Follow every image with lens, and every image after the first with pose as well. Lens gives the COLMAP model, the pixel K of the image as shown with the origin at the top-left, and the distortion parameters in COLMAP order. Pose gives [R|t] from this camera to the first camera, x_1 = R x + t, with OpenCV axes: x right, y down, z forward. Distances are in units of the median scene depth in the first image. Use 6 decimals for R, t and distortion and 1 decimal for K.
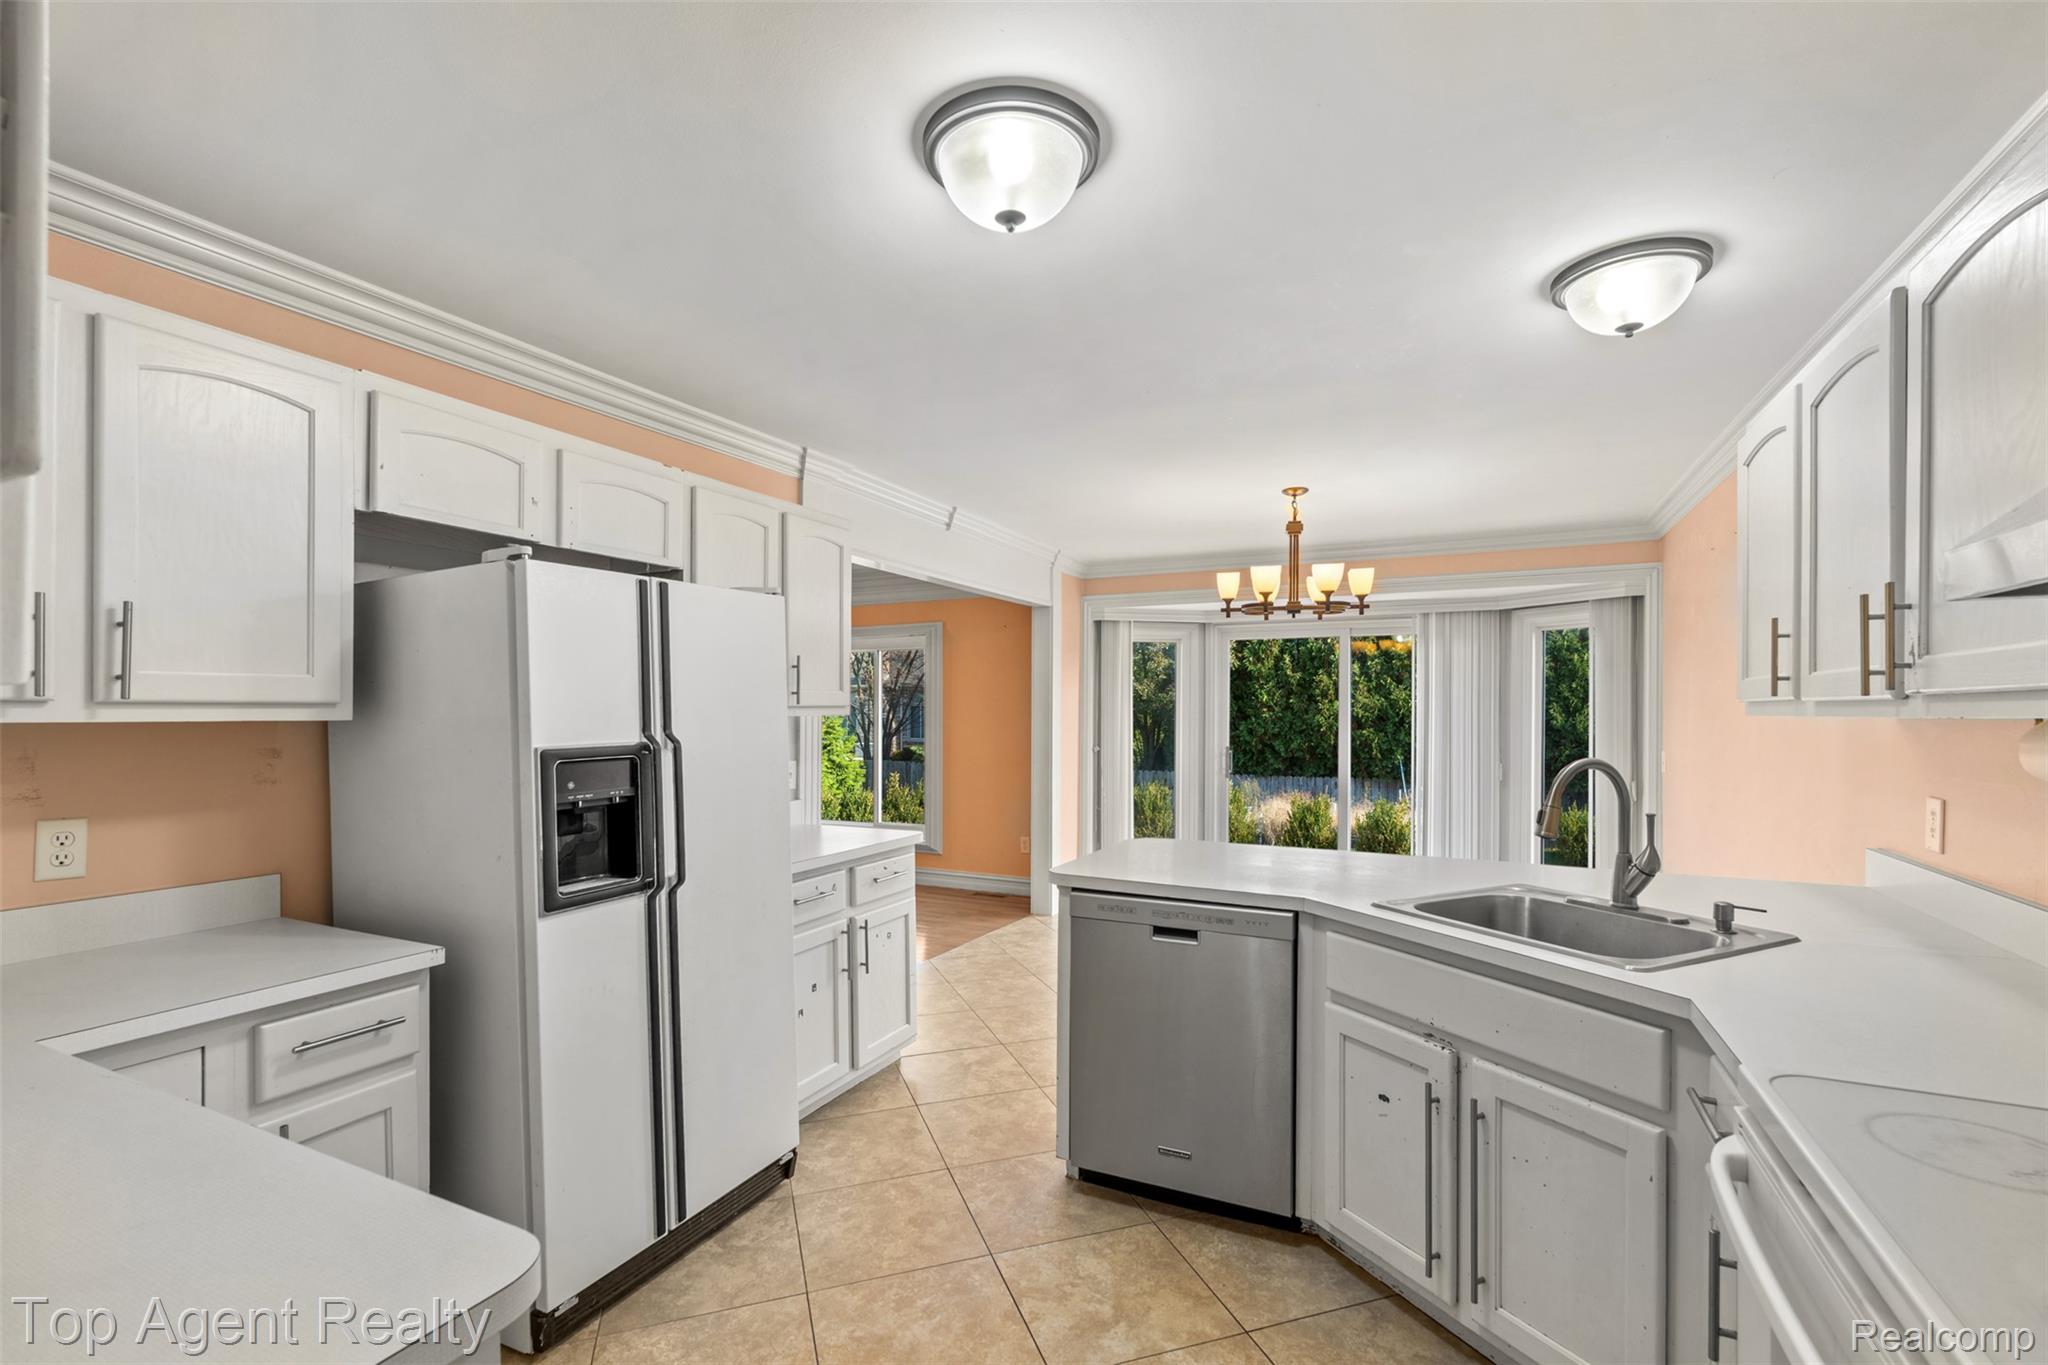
lens RADIAL K [[914.2, 0, 1024.9], [0, 914.2, 716.7], [0, 0, 1]] dist [-0.000634, -0.000036]
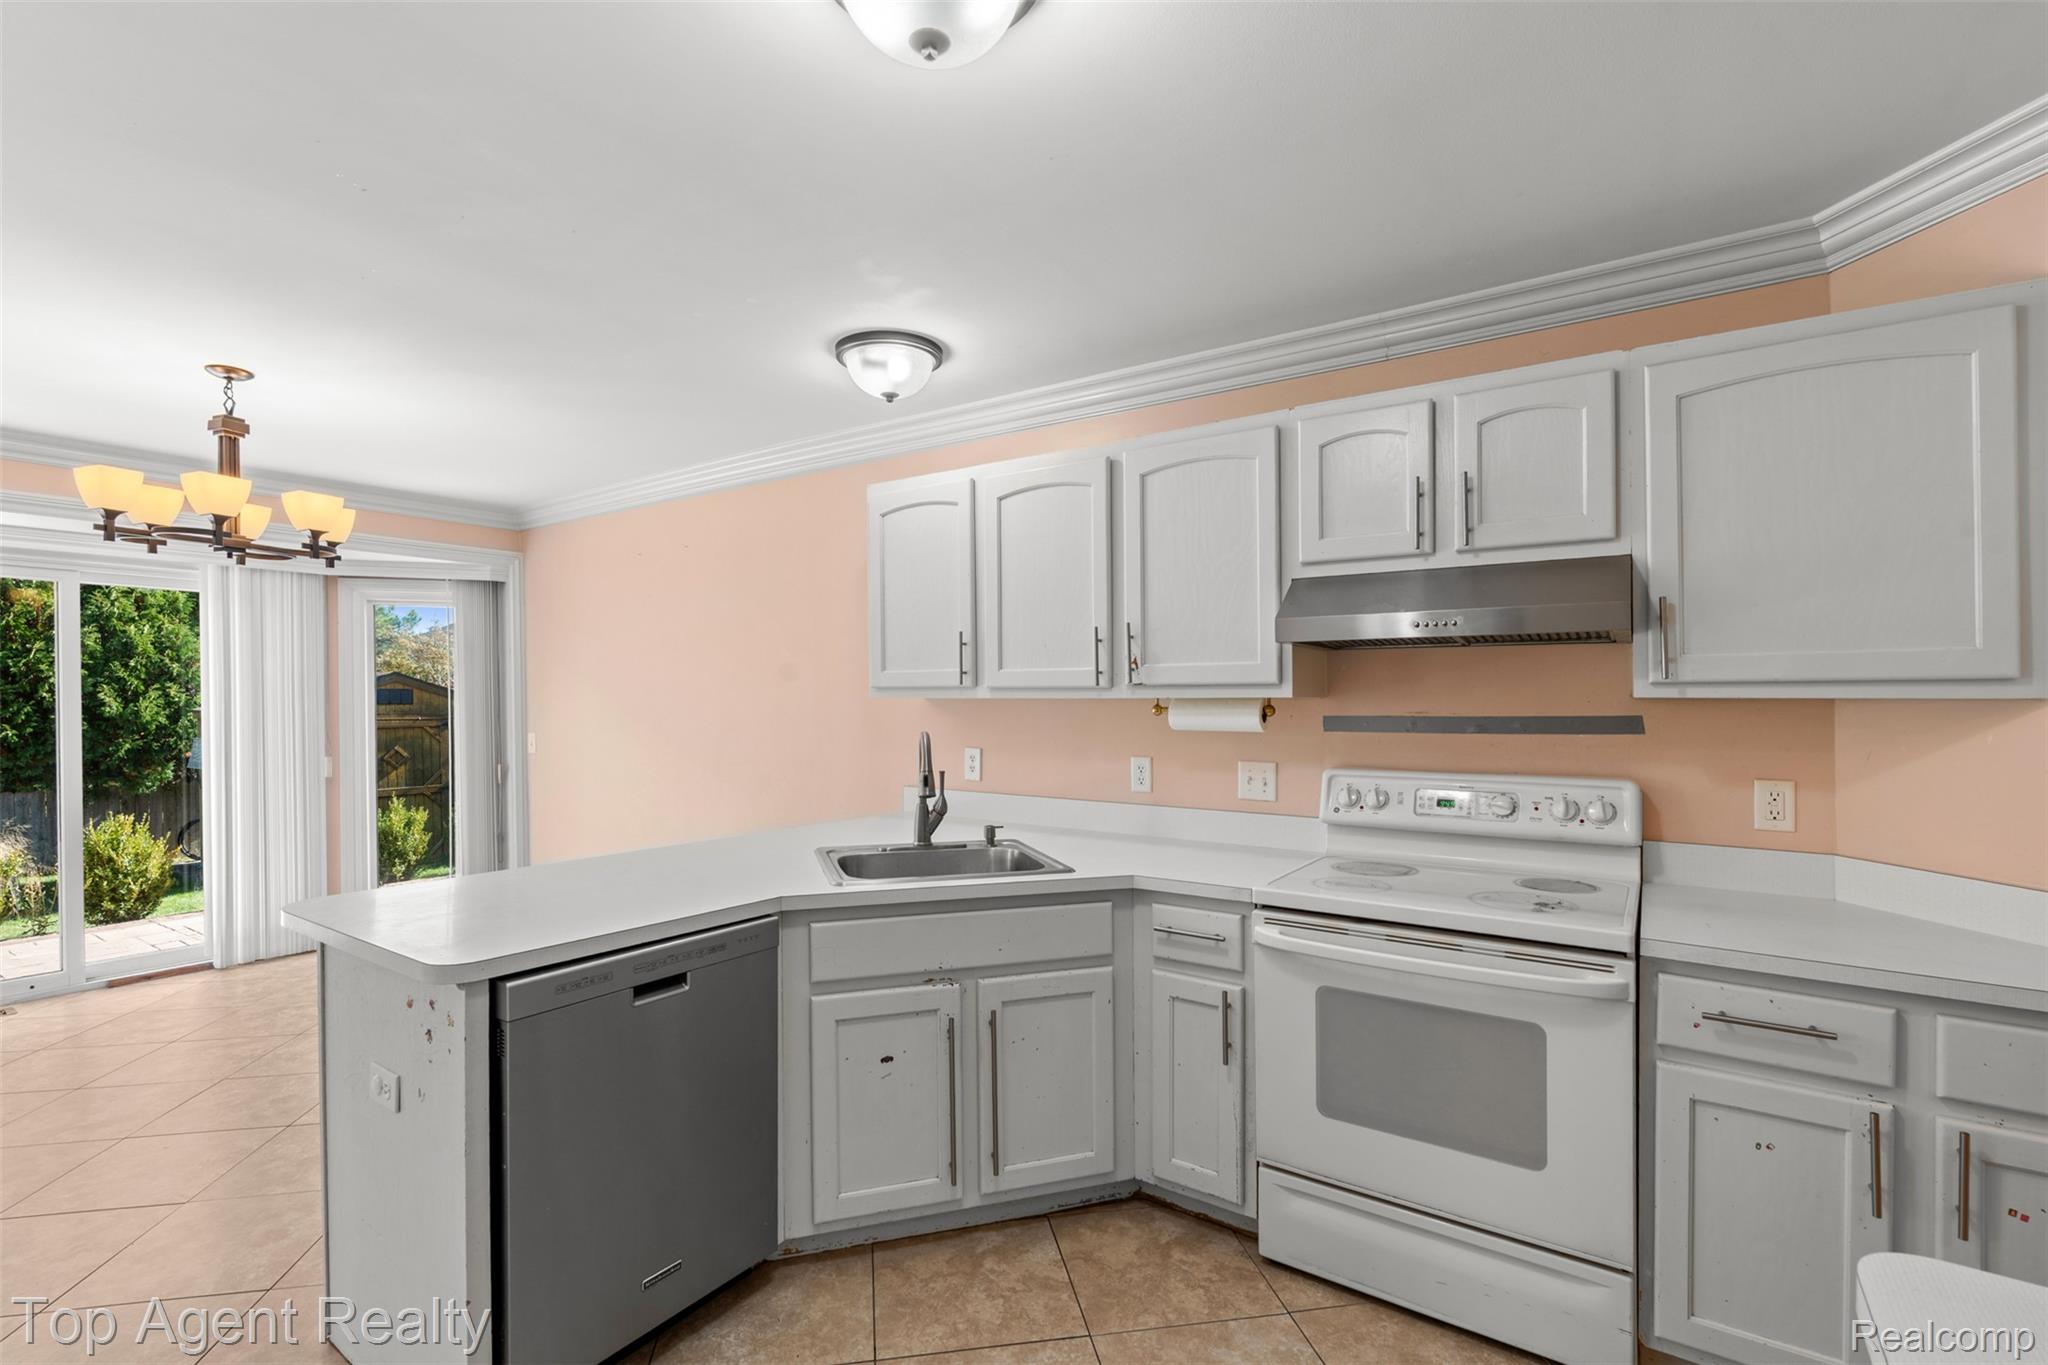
lens RADIAL K [[930.1, 0, 1018.0], [0, 930.1, 692.2], [0, 0, 1]] dist [0.002107, 0.000856]
pose [[0.148659, 0.000759, 0.988888, -0.602561], [0.008114, 0.999965, -0.001987, -0.005615], [-0.988855, 0.008319, 0.148648, 0.629223]]
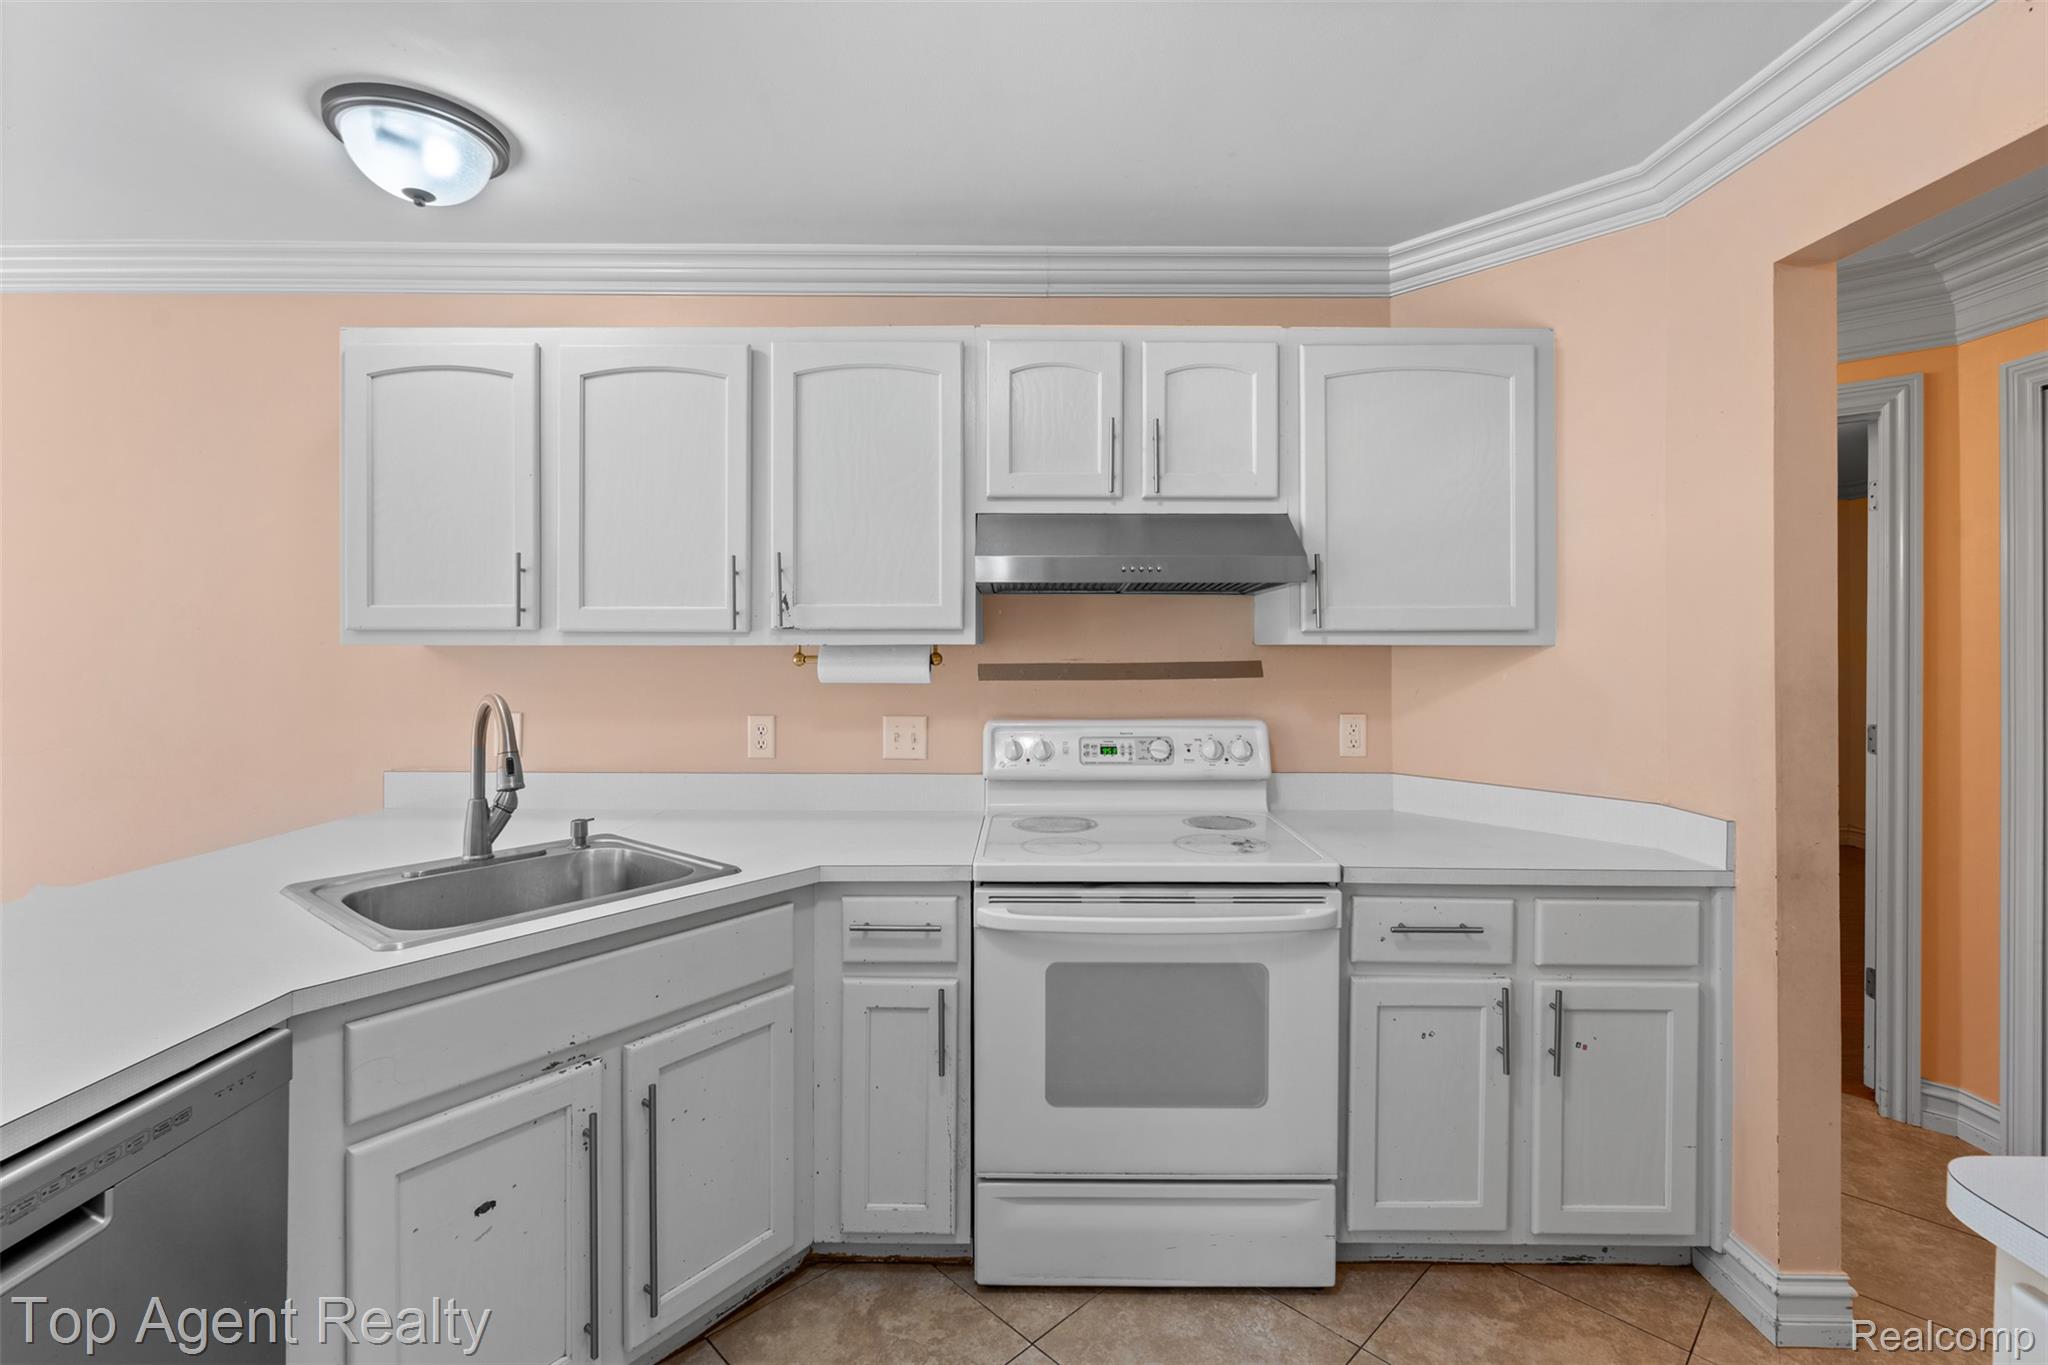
lens RADIAL K [[921.9, 0, 1023.5], [0, 921.9, 634.3], [0, 0, 1]] dist [-0.000118, 0.000078]
pose [[-0.437279, 0.004447, 0.899315, -0.370905], [0.004312, 0.999987, -0.002848, -0.006688], [-0.899316, 0.002633, -0.437292, 0.863694]]
